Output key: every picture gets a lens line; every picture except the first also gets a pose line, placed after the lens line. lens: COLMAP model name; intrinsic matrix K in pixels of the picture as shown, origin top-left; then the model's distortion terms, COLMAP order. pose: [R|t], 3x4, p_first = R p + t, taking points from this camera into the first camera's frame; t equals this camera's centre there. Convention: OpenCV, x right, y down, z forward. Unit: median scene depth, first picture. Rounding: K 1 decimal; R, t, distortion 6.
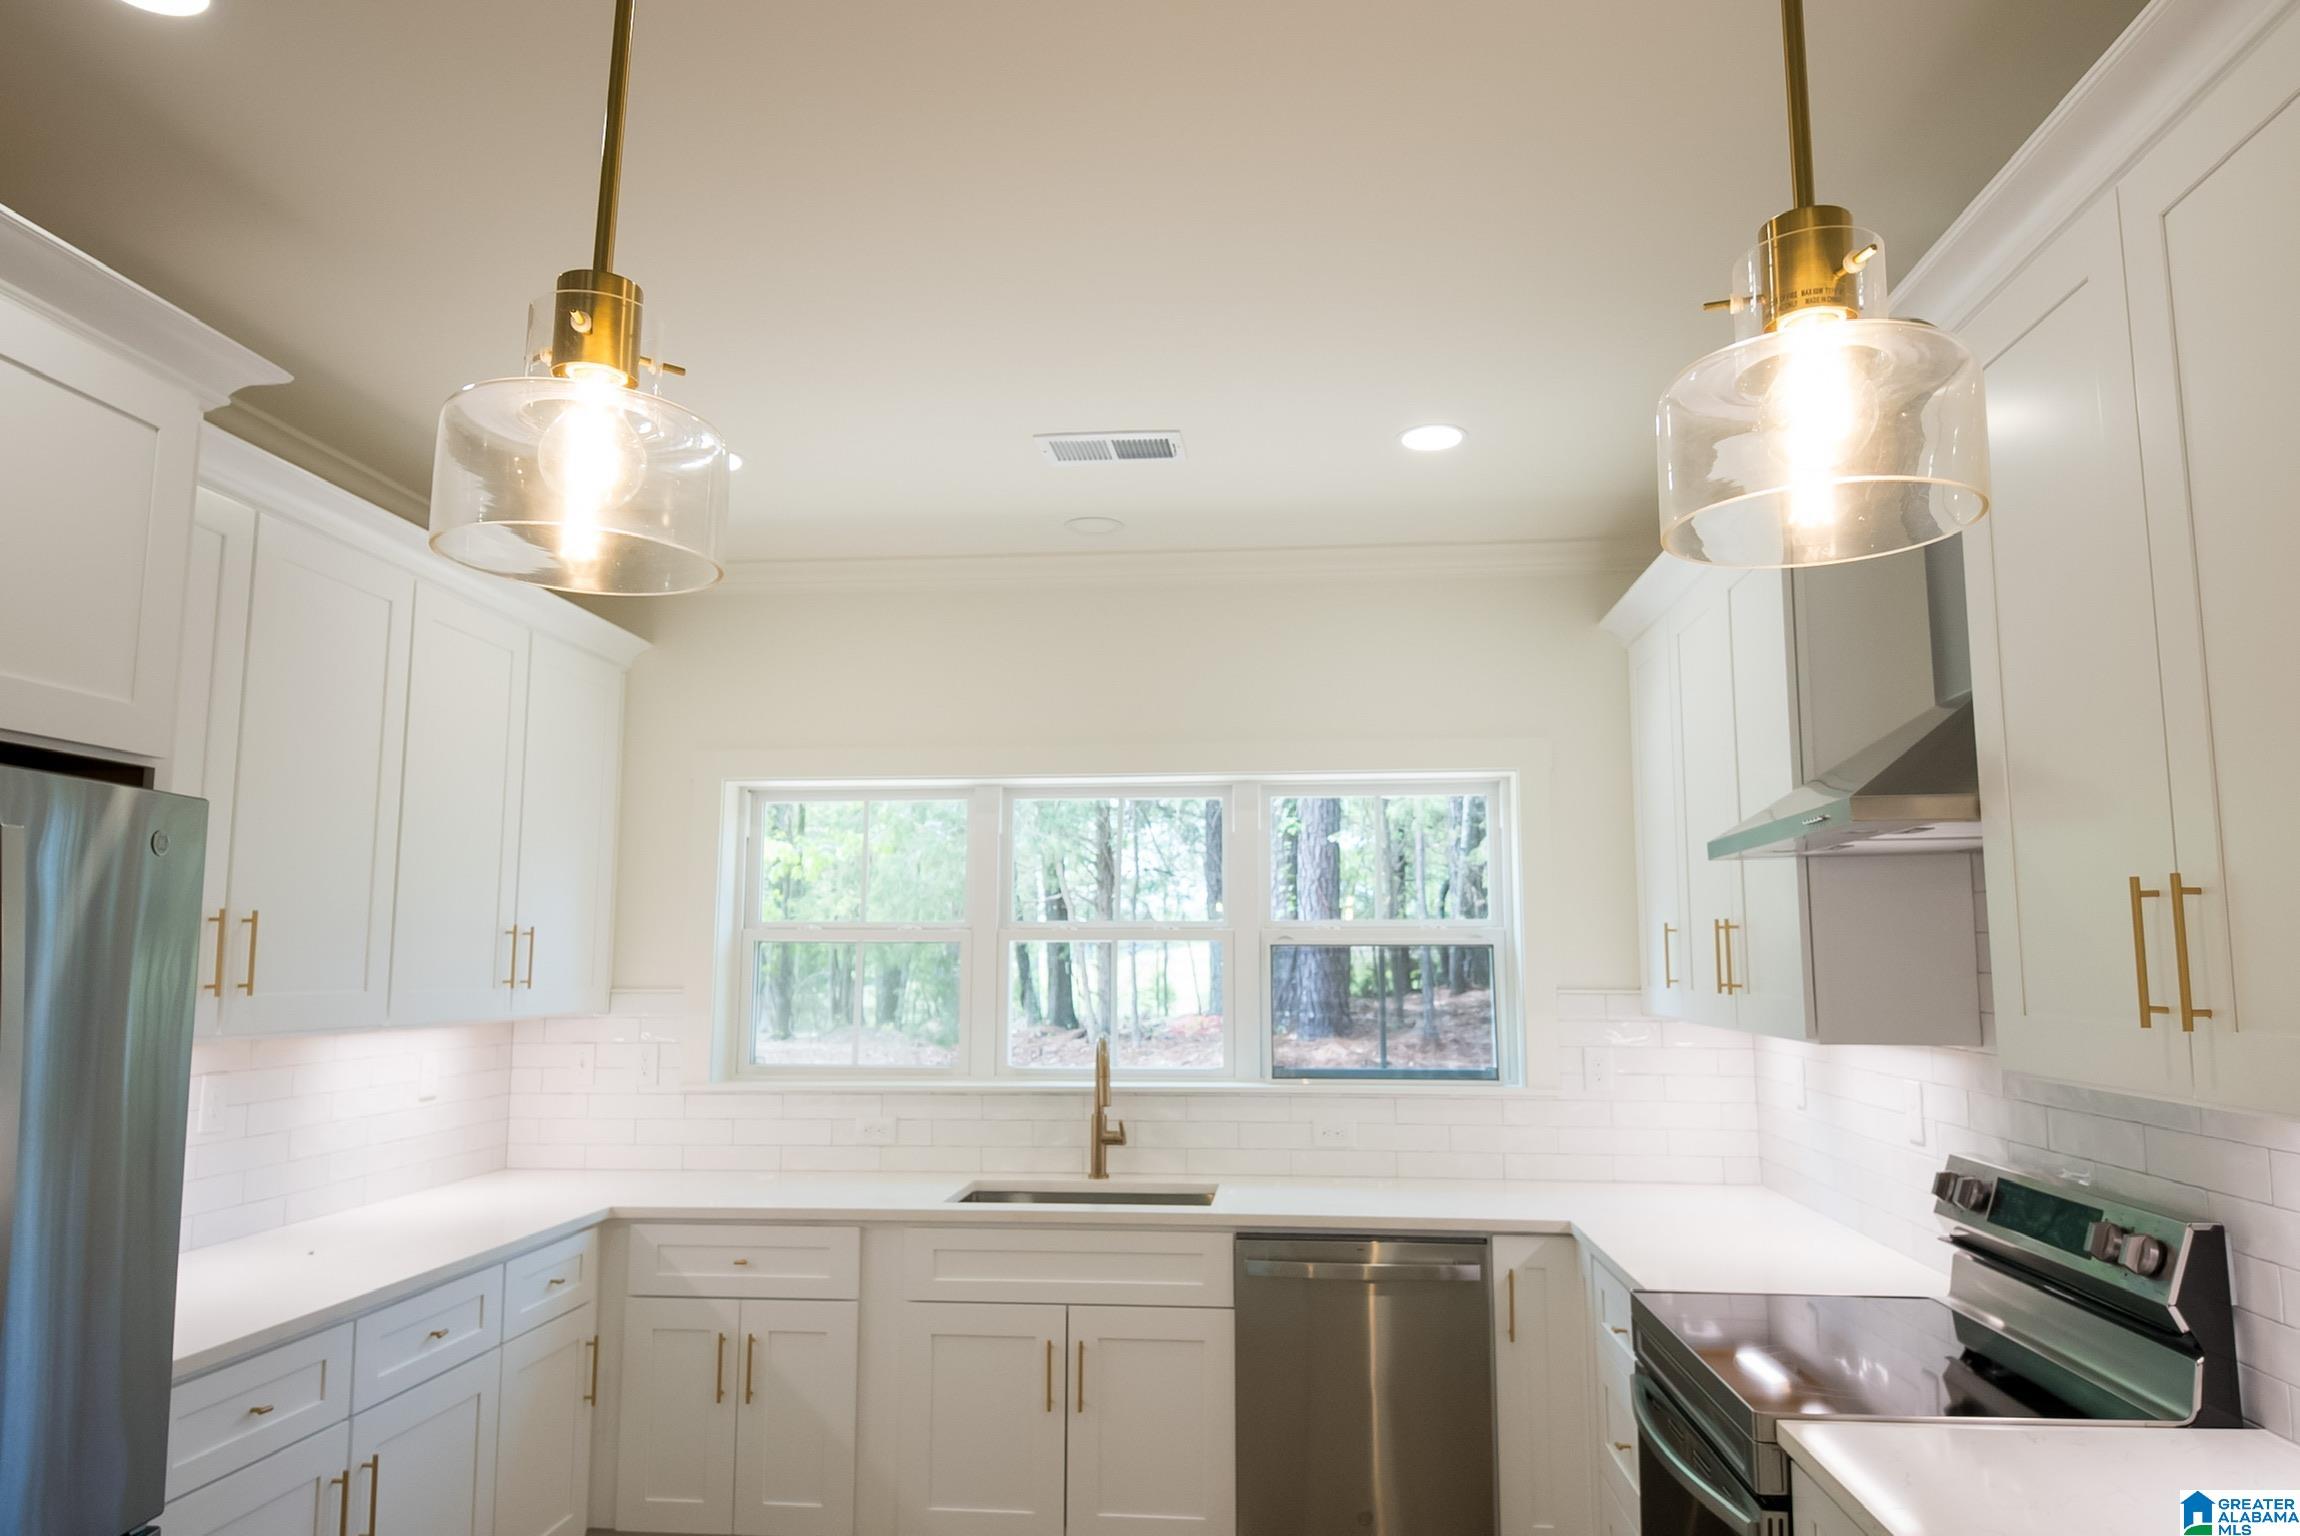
lens RADIAL K [[1470.8, 0, 1157.8], [0, 1470.8, 772.5], [0, 0, 1]] dist [0.037424, -0.054011]
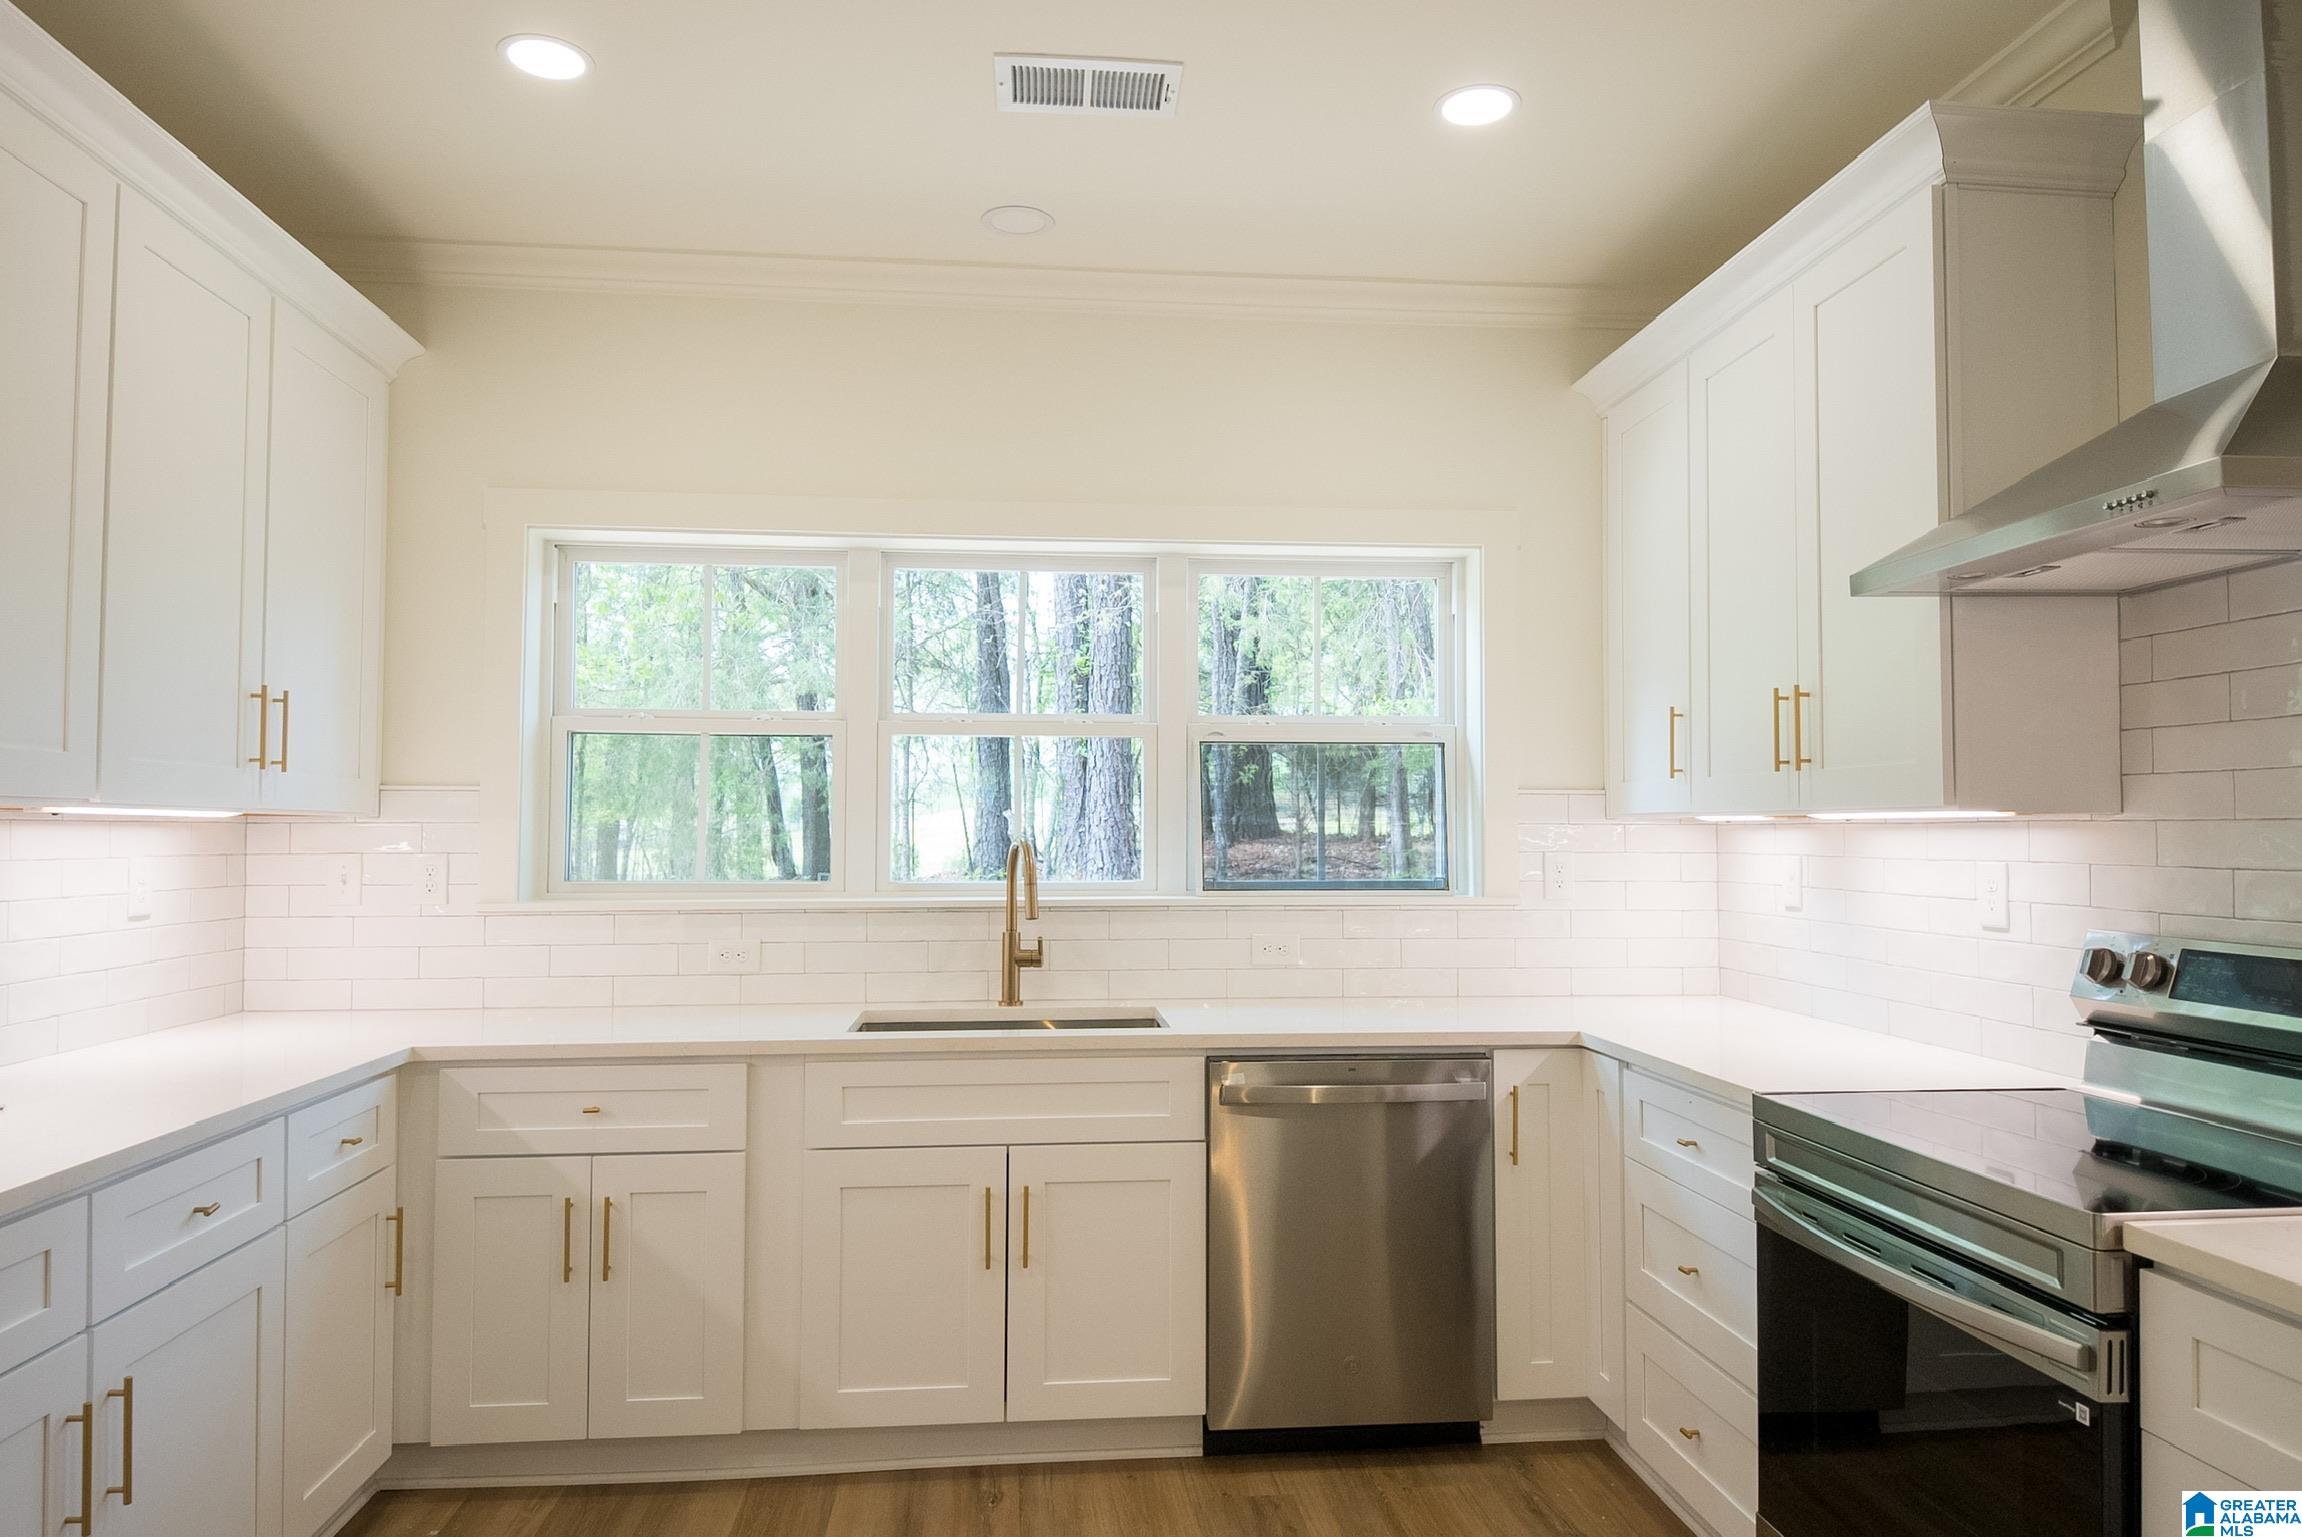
lens RADIAL K [[1454.5, 0, 1151.8], [0, 1454.5, 777.2], [0, 0, 1]] dist [0.029209, -0.041216]
pose [[0.981519, 0.008530, 0.191172, -0.139867], [-0.025212, 0.996062, 0.084999, 0.079022], [-0.189694, -0.088248, 0.977869, 0.191456]]
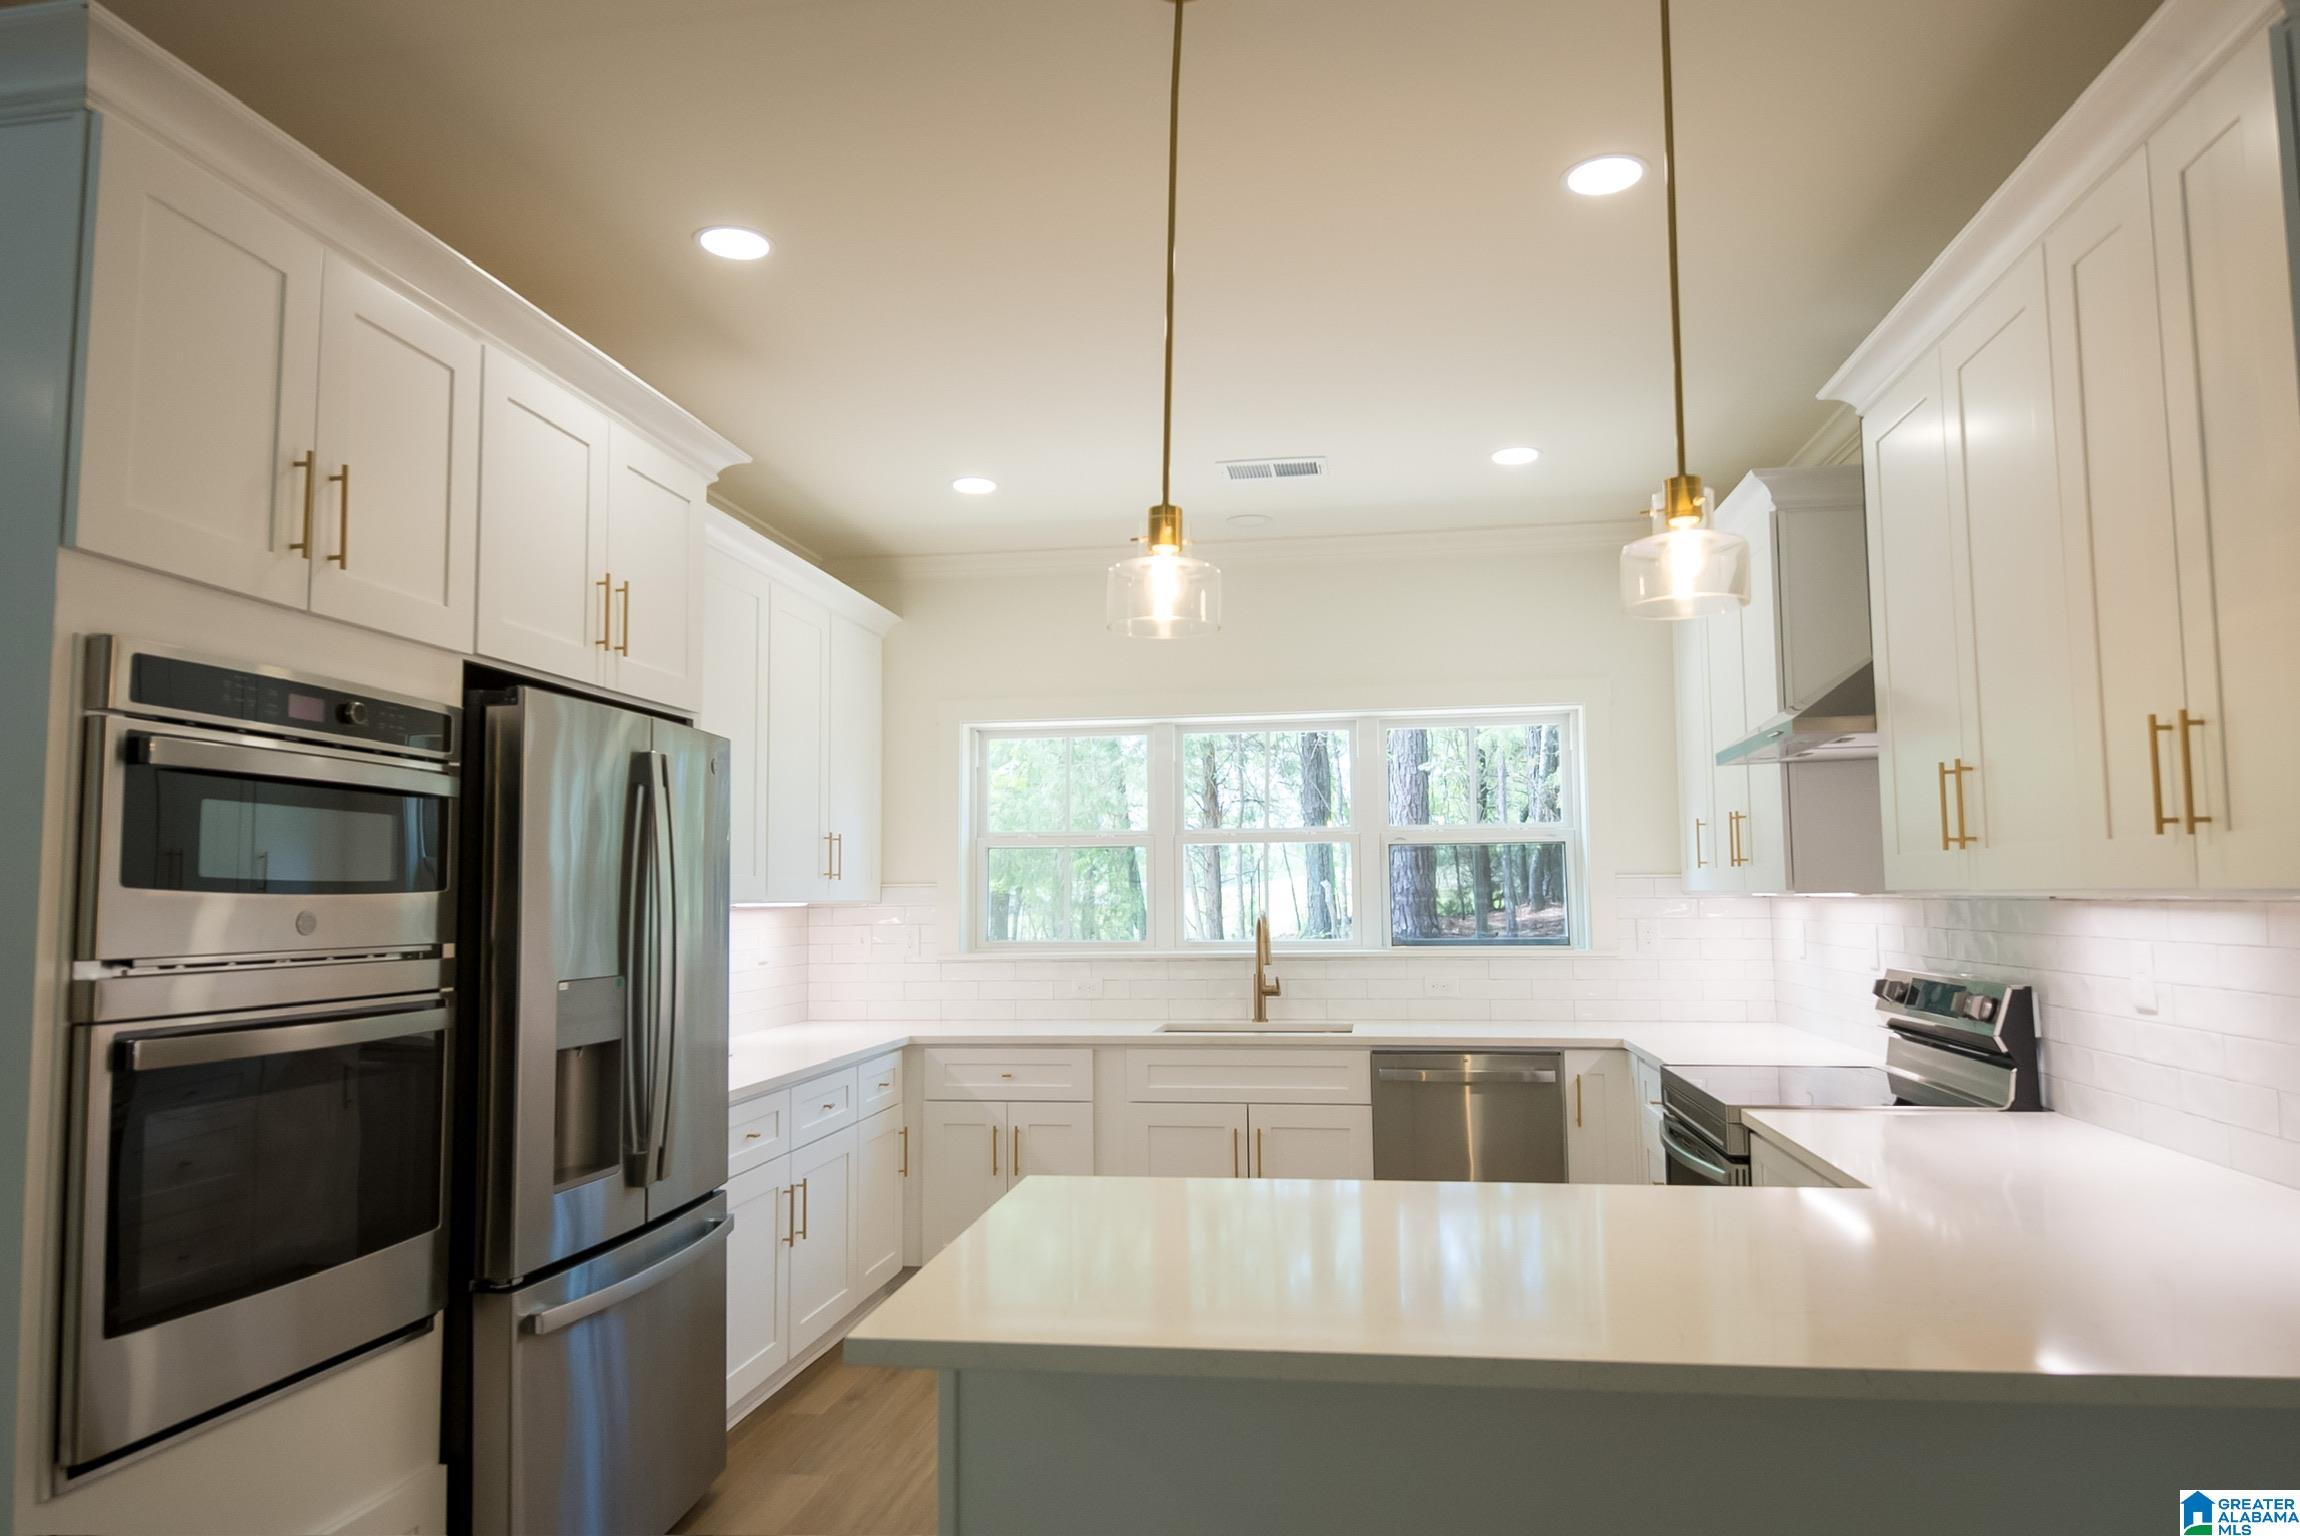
lens RADIAL K [[1453.3, 0, 1150.8], [0, 1453.3, 776.7], [0, 0, 1]] dist [0.029209, -0.041216]
pose [[0.998216, -0.015522, -0.057647, -0.068004], [0.018089, 0.998856, 0.044277, -0.001958], [0.056893, -0.045241, 0.997355, -0.328391]]
